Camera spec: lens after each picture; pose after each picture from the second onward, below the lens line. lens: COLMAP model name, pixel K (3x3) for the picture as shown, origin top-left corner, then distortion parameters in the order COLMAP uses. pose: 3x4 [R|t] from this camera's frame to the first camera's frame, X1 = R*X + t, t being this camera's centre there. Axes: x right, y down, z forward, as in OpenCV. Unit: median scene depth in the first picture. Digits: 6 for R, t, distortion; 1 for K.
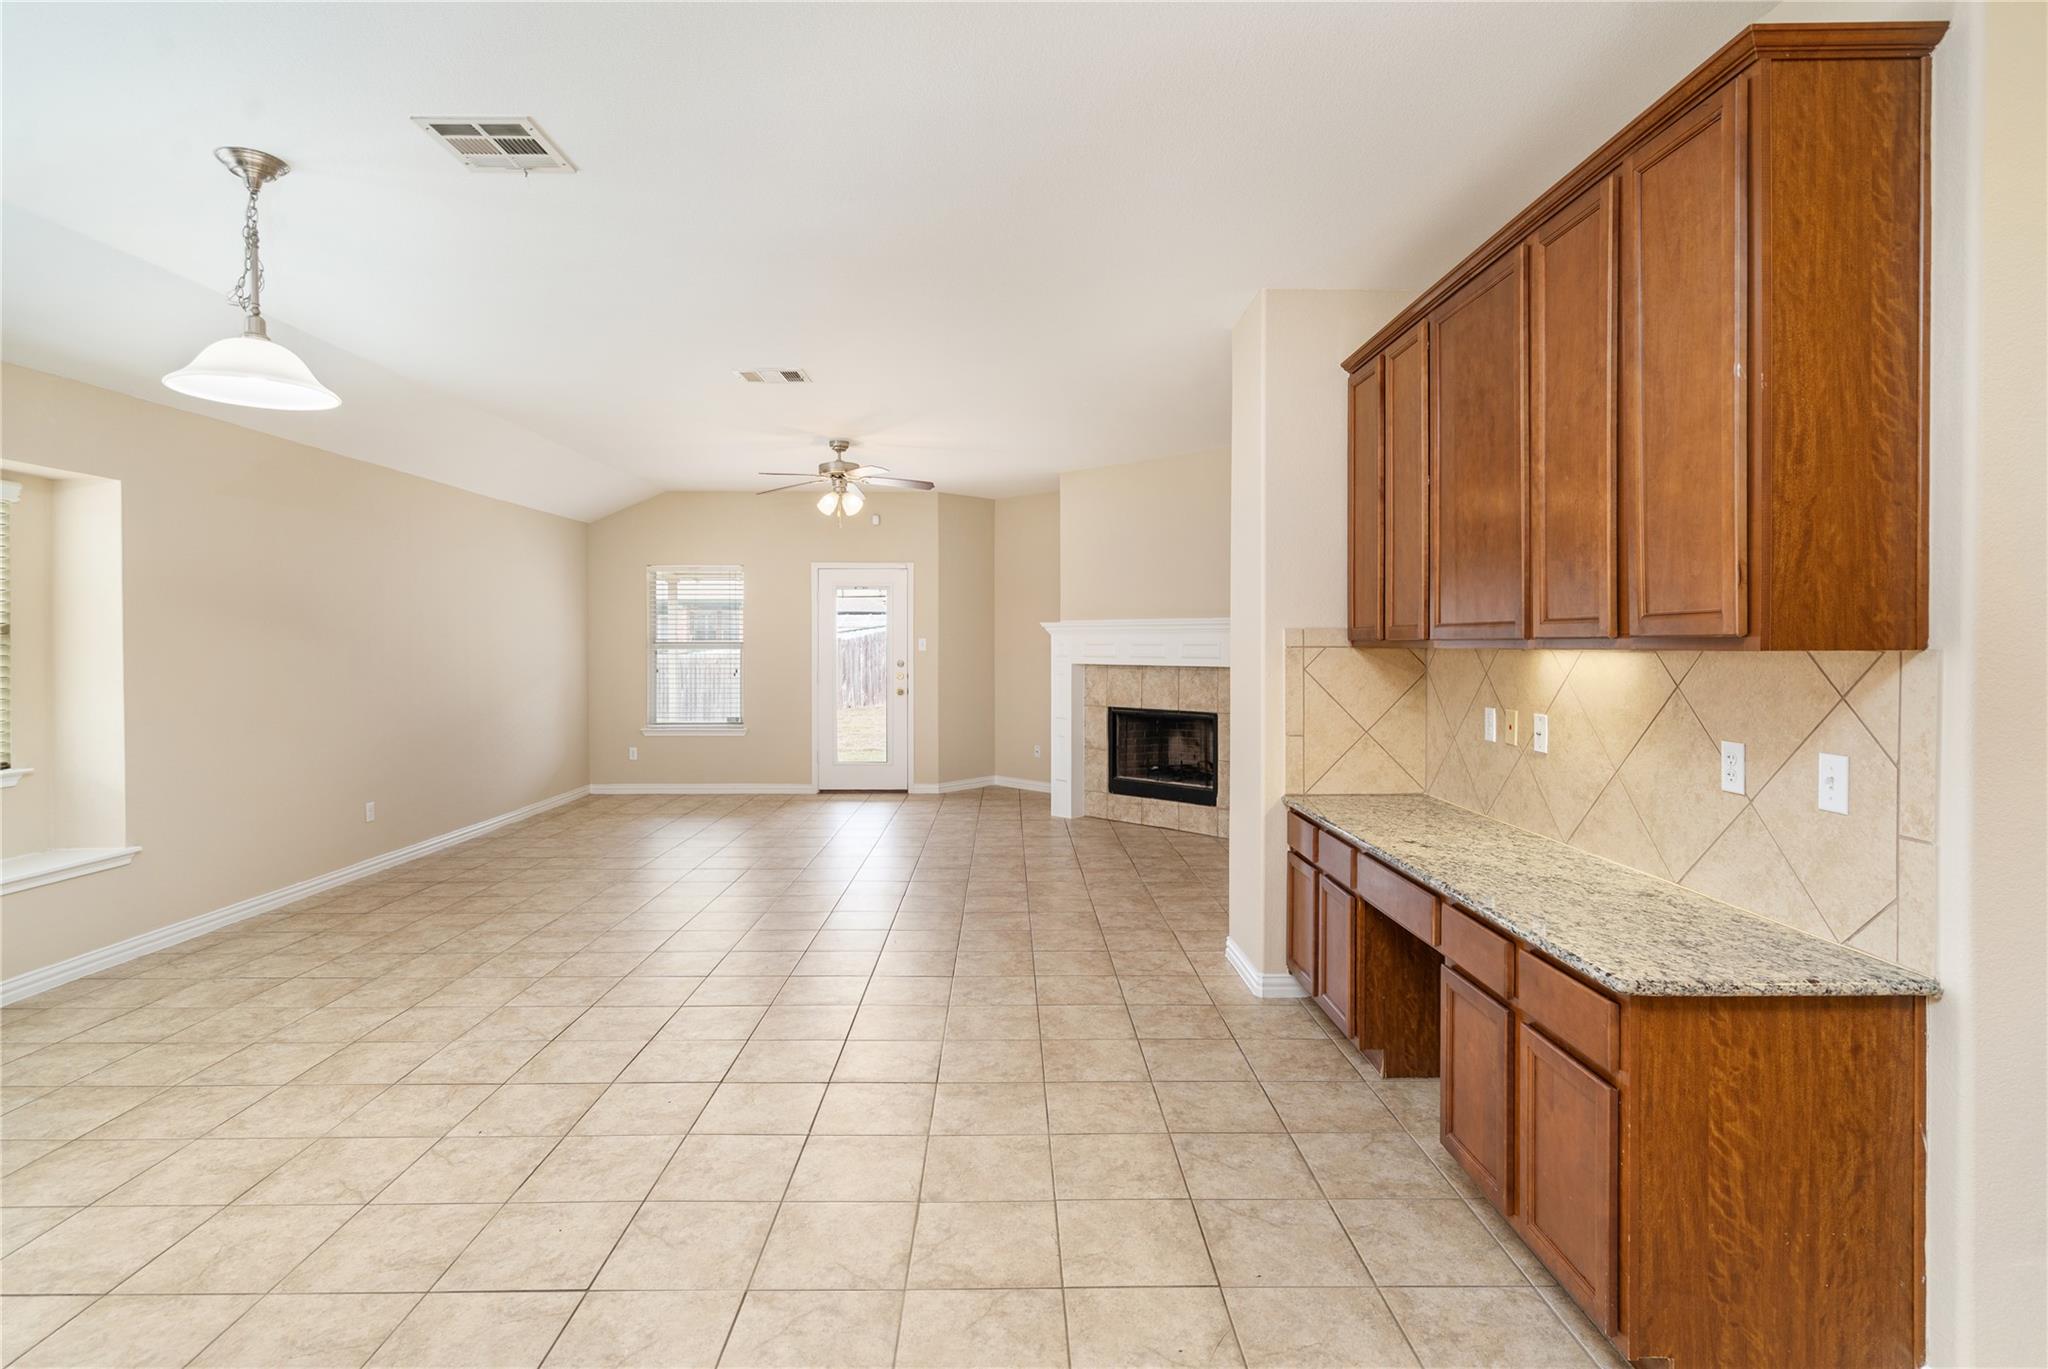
lens RADIAL K [[1021.3, 0, 1029.7], [0, 1021.3, 637.7], [0, 0, 1]] dist [0.000055, 0.000274]
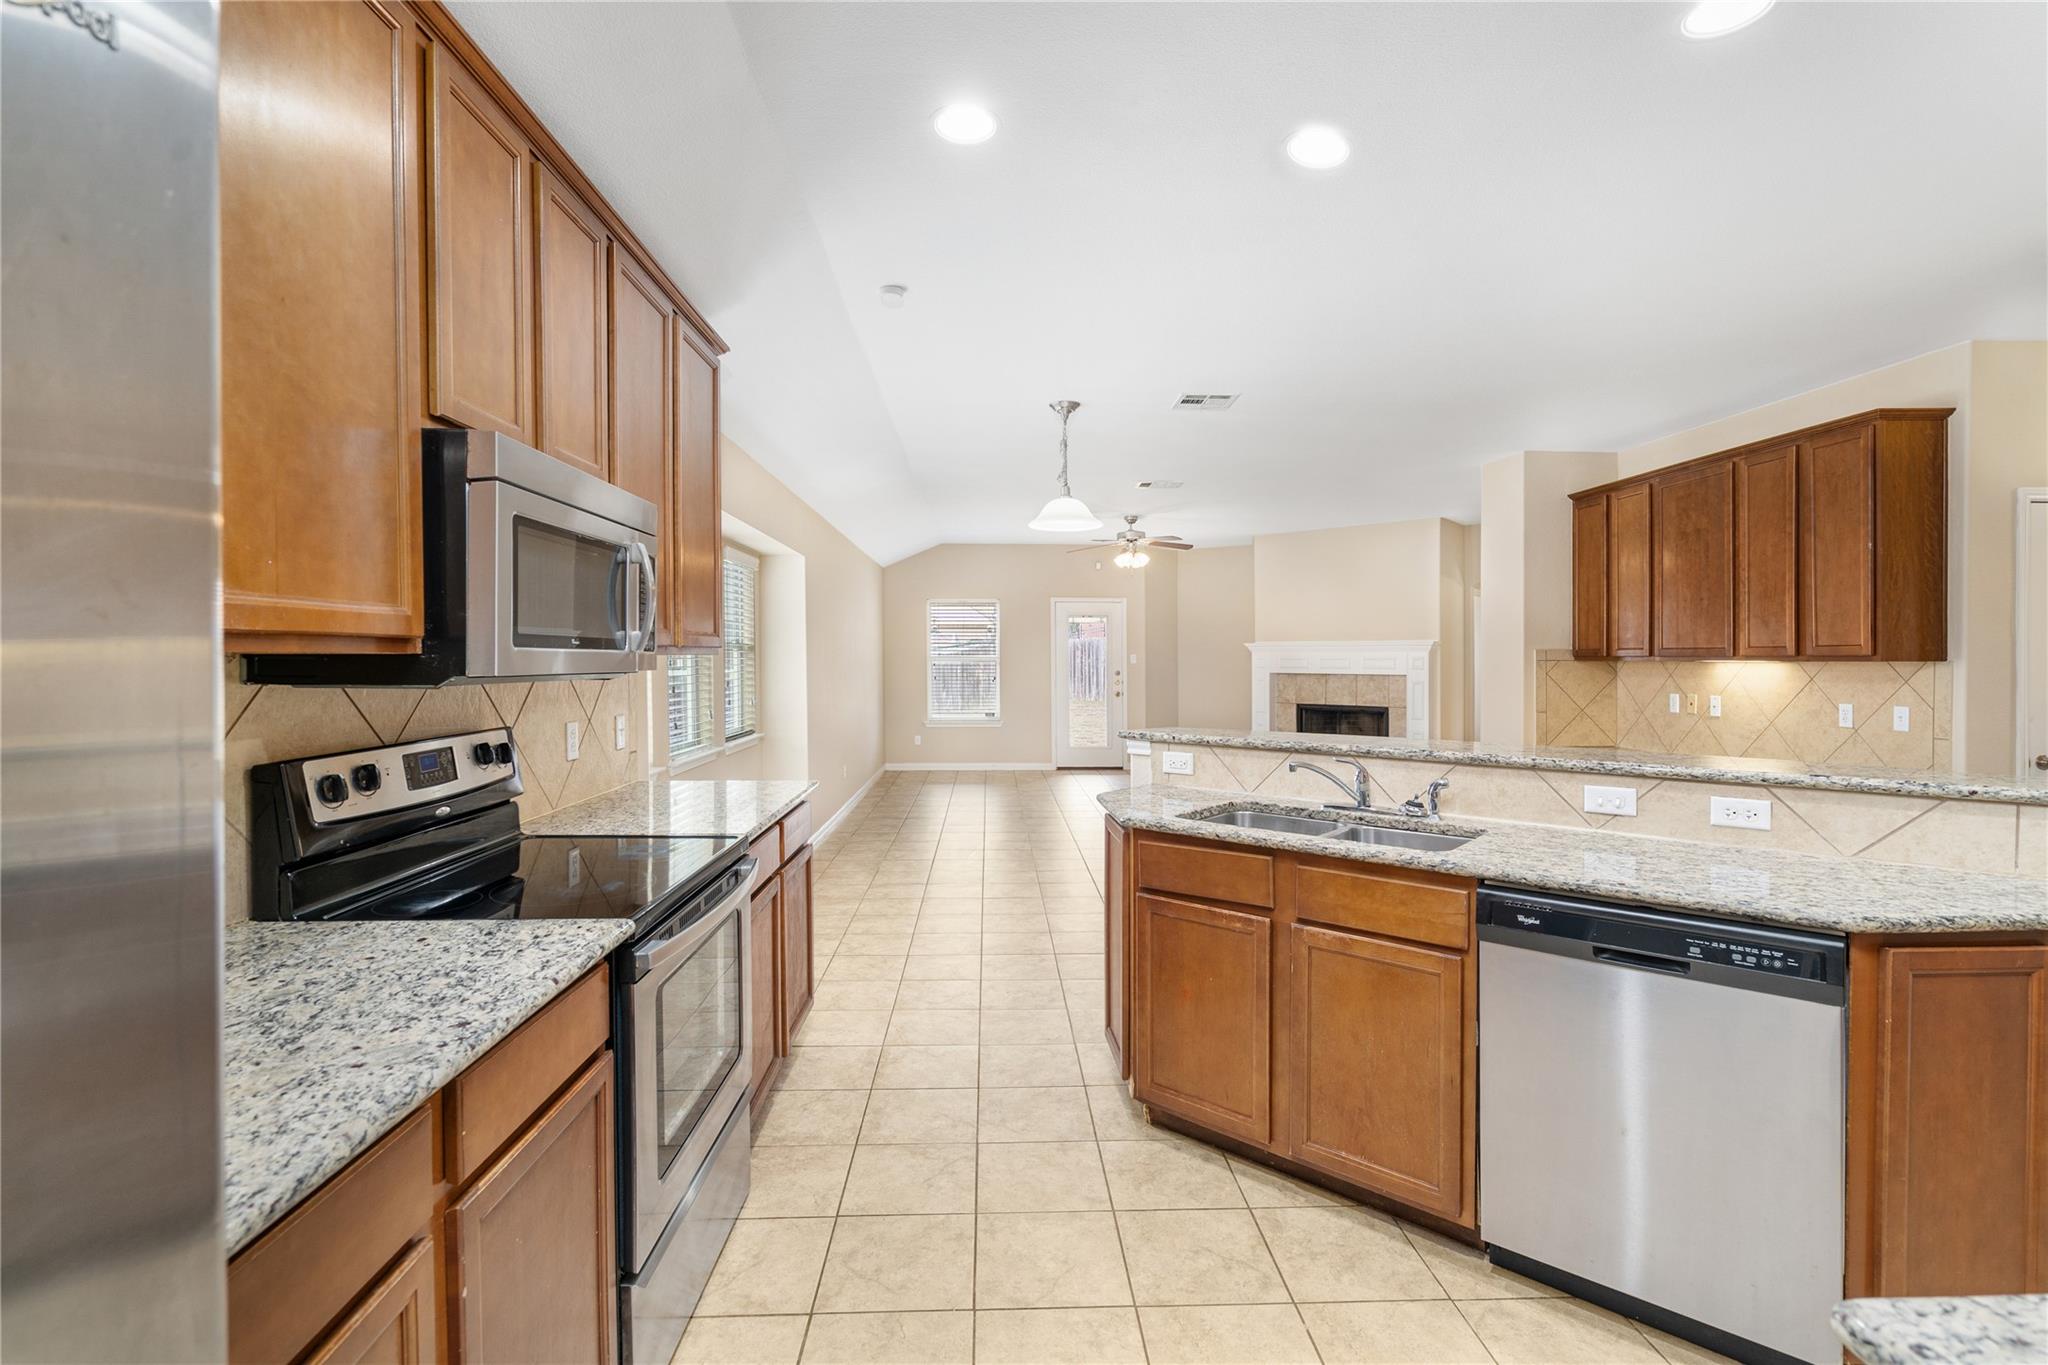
lens RADIAL K [[941.3, 0, 1034.0], [0, 941.3, 645.0], [0, 0, 1]] dist [-0.002824, -0.000062]
pose [[0.999494, 0.002632, 0.031694, -0.363153], [-0.002362, 0.999961, -0.008558, -0.000724], [-0.031715, 0.008479, 0.999461, -0.310394]]
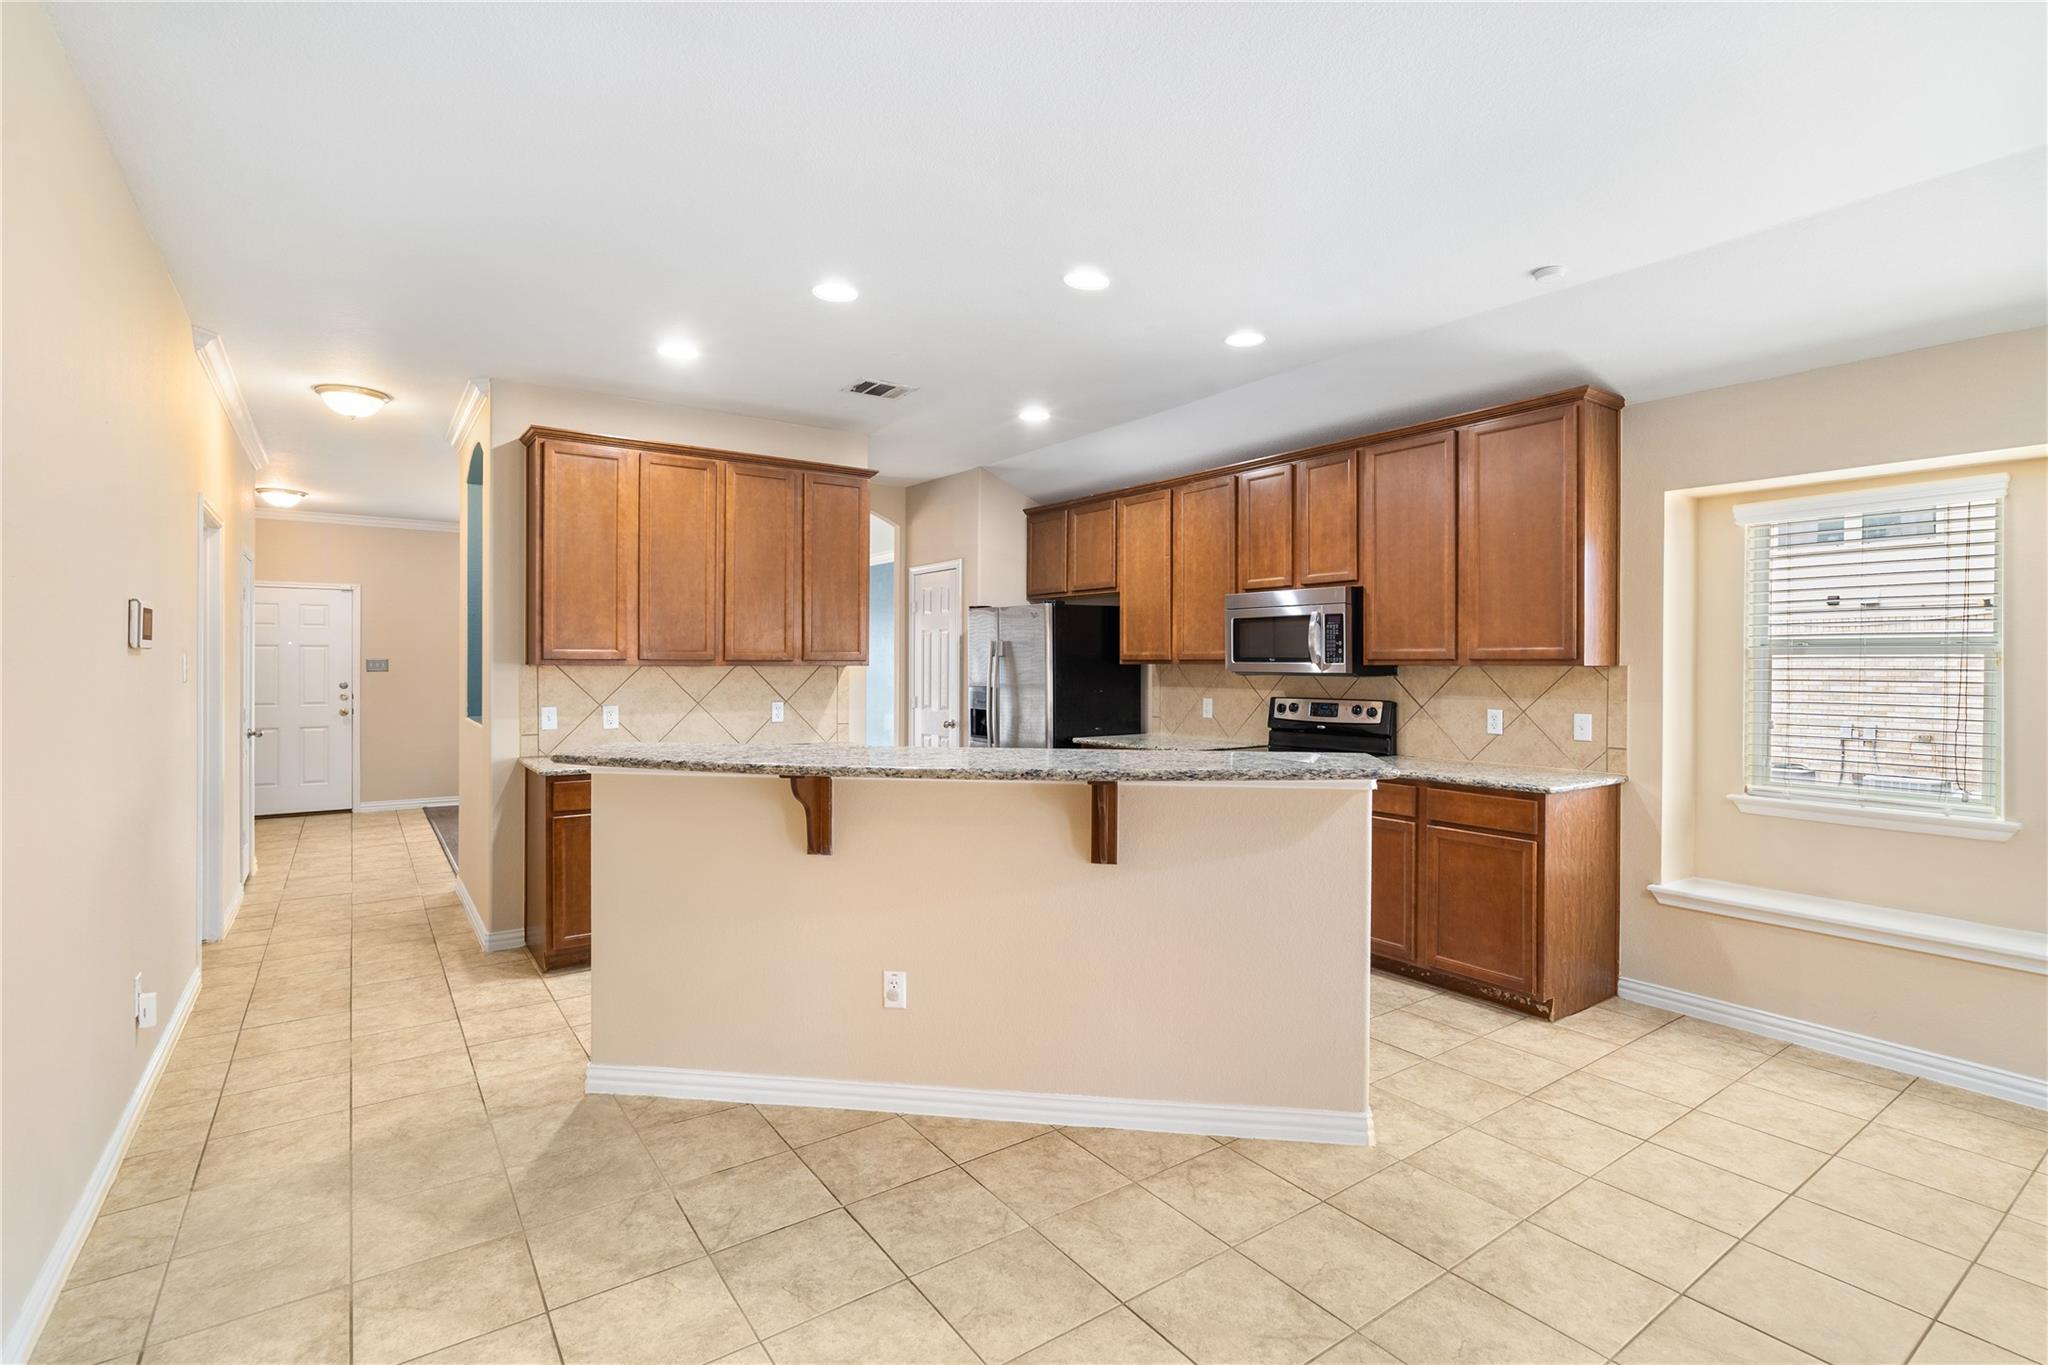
lens RADIAL K [[927.9, 0, 1024.0], [0, 927.9, 682.5], [0, 0, 1]] dist [-0.003987, -0.000032]
pose [[-0.823818, 0.008102, -0.566797, 0.053557], [-0.001619, 0.999860, 0.016644, 0.002151], [0.566853, 0.014629, -0.823689, 0.430480]]
